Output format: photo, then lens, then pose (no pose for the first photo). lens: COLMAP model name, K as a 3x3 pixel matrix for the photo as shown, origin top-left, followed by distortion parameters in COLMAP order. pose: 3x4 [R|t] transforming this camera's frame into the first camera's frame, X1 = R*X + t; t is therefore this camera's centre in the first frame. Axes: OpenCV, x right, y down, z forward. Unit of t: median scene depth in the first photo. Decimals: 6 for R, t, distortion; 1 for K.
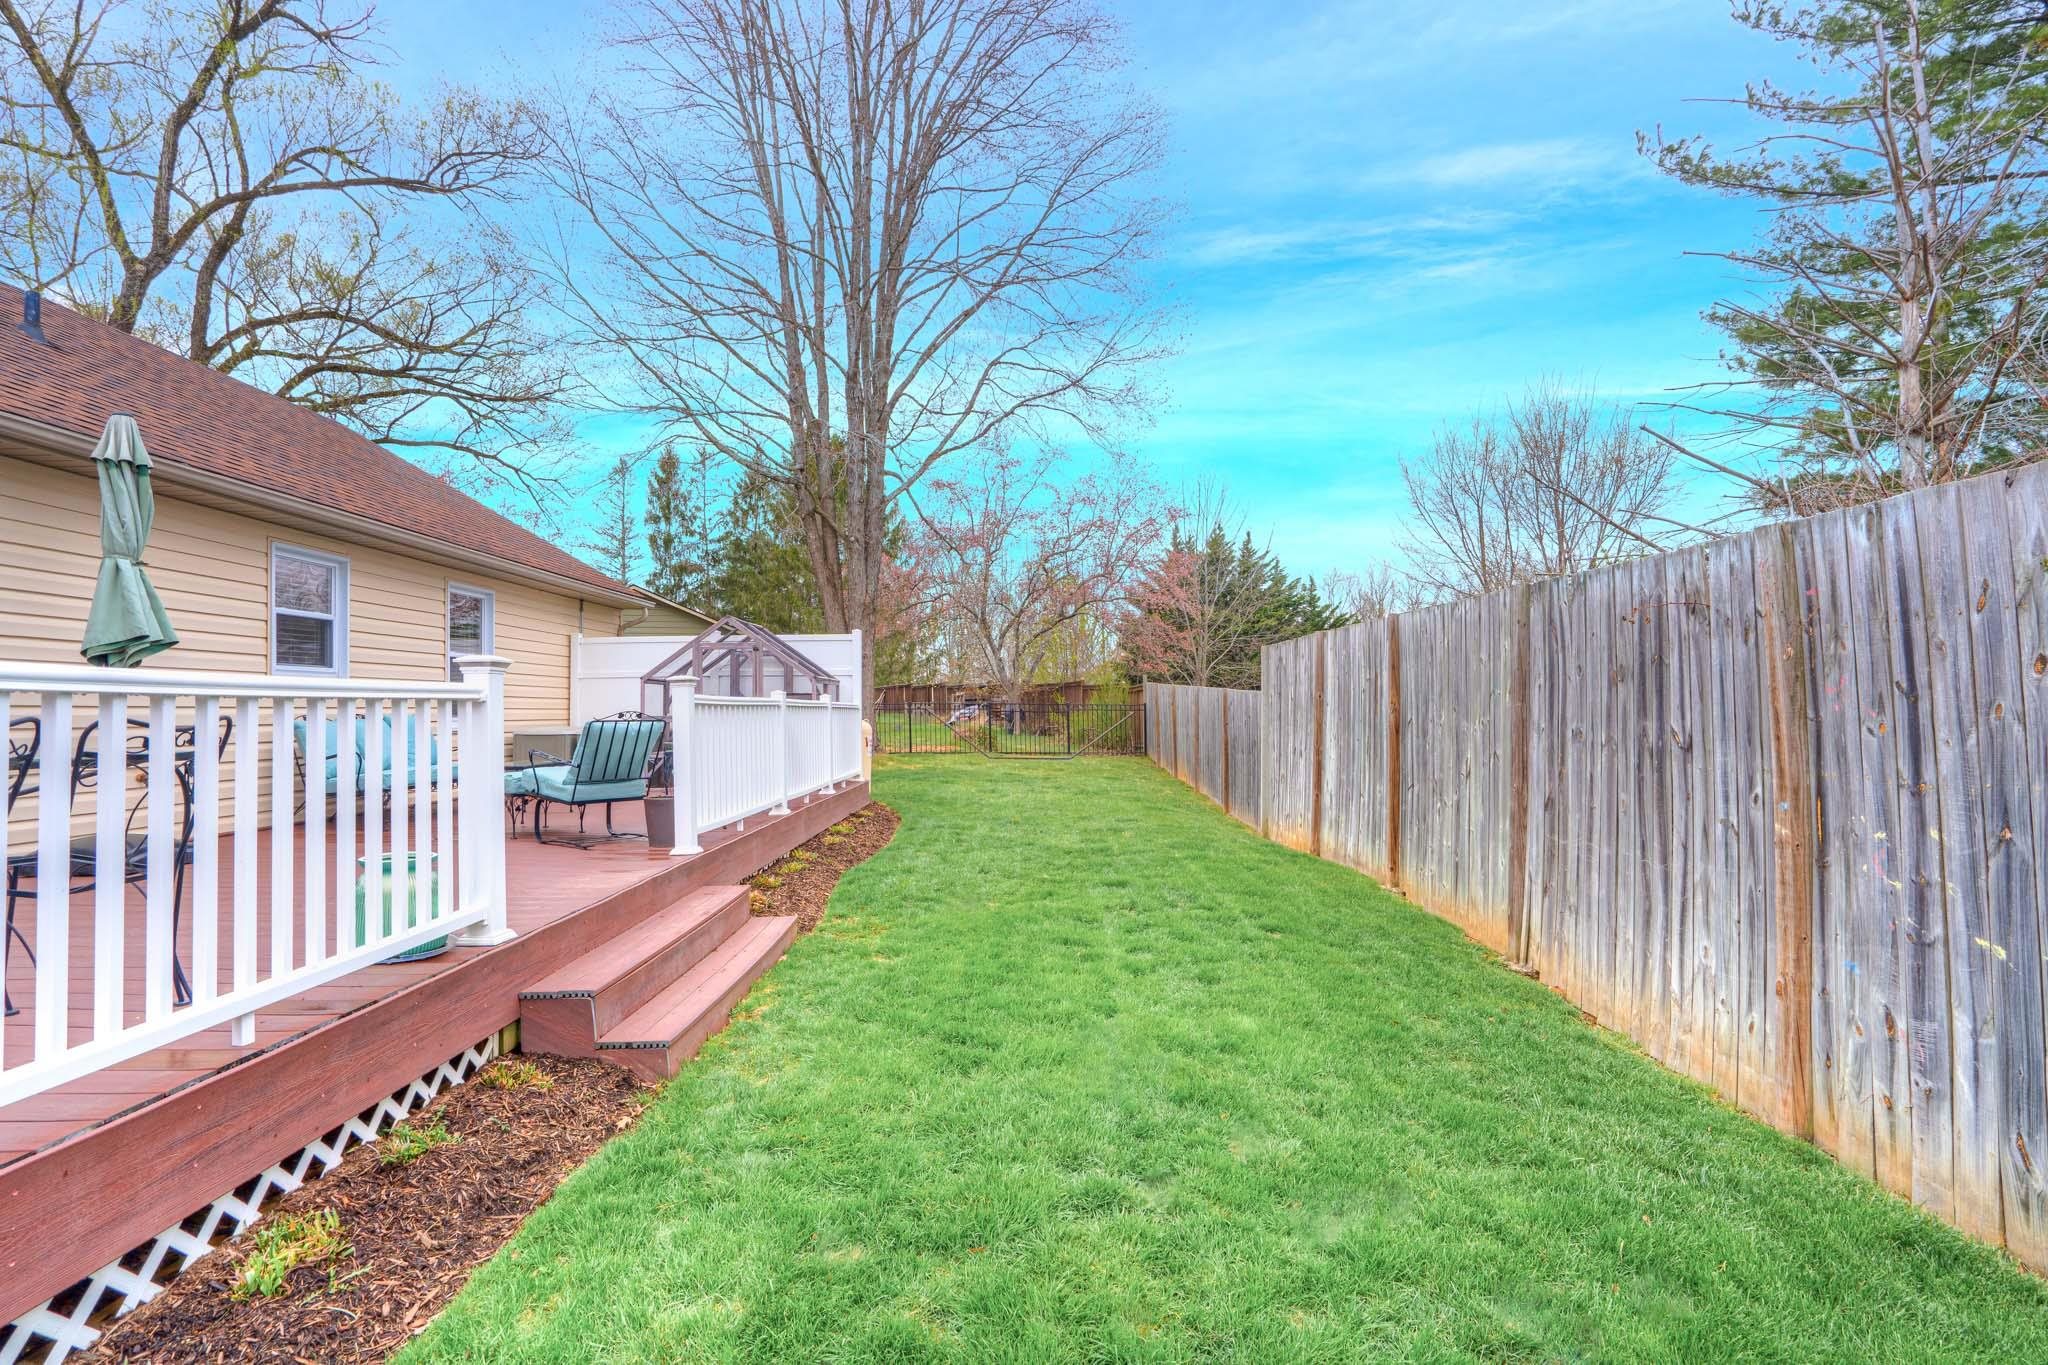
lens RADIAL K [[1021.2, 0, 1024.0], [0, 1021.2, 682.5], [0, 0, 1]] dist [-0.055720, 0.029703]
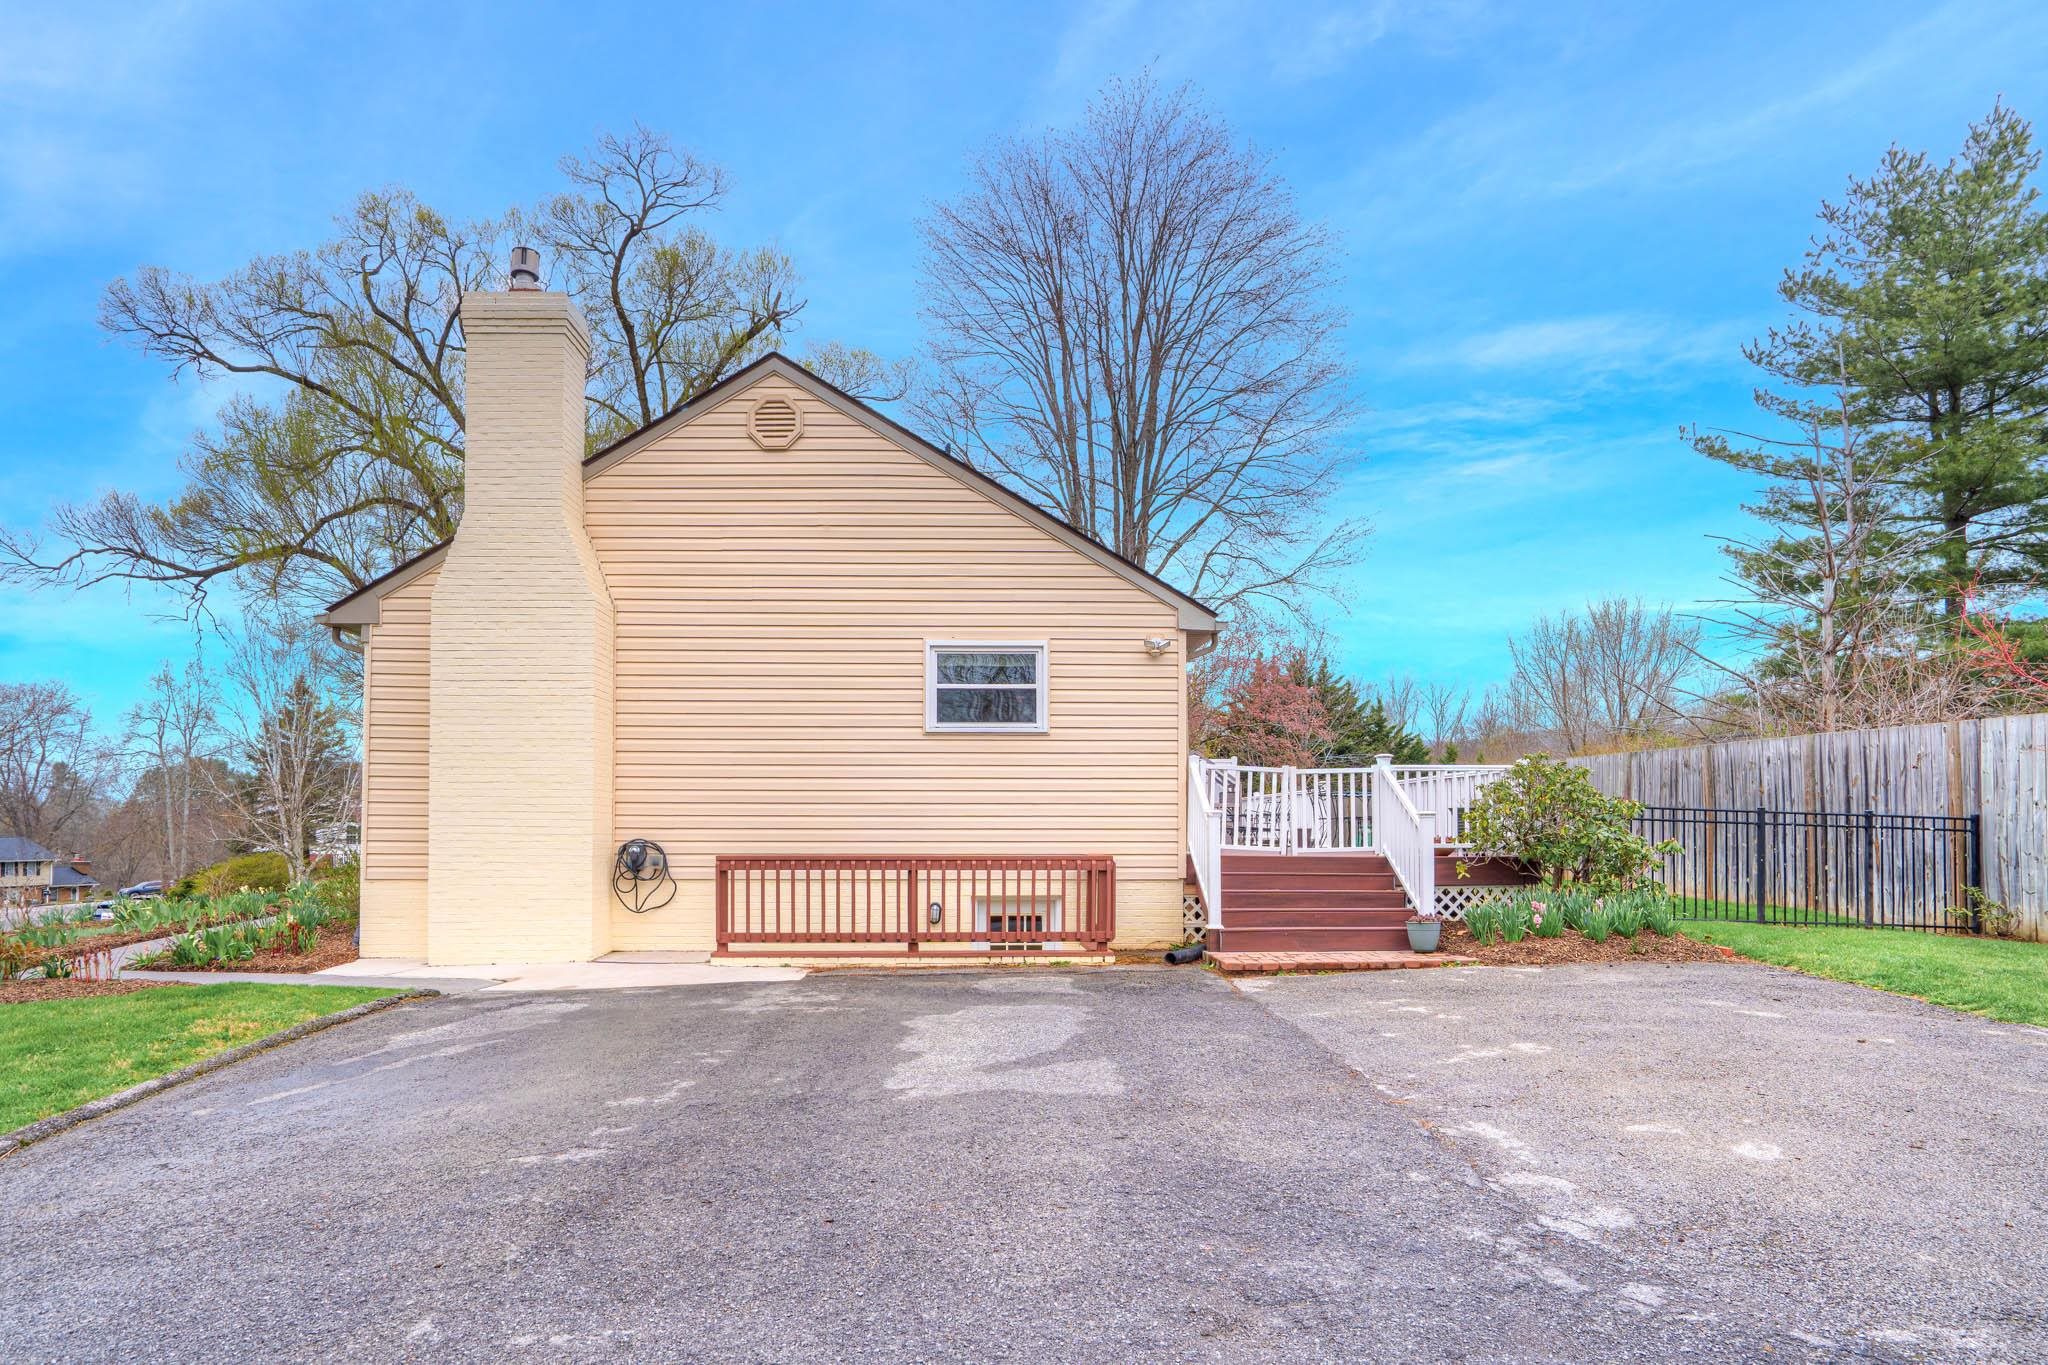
lens RADIAL K [[1207.7, 0, 1031.2], [0, 1207.7, 803.9], [0, 0, 1]] dist [-0.005728, -0.000567]
pose [[0.998207, 0.014514, 0.058067, -0.443705], [-0.014851, 0.999875, 0.005385, 0.016762], [-0.057981, -0.006237, 0.998298, -0.734479]]
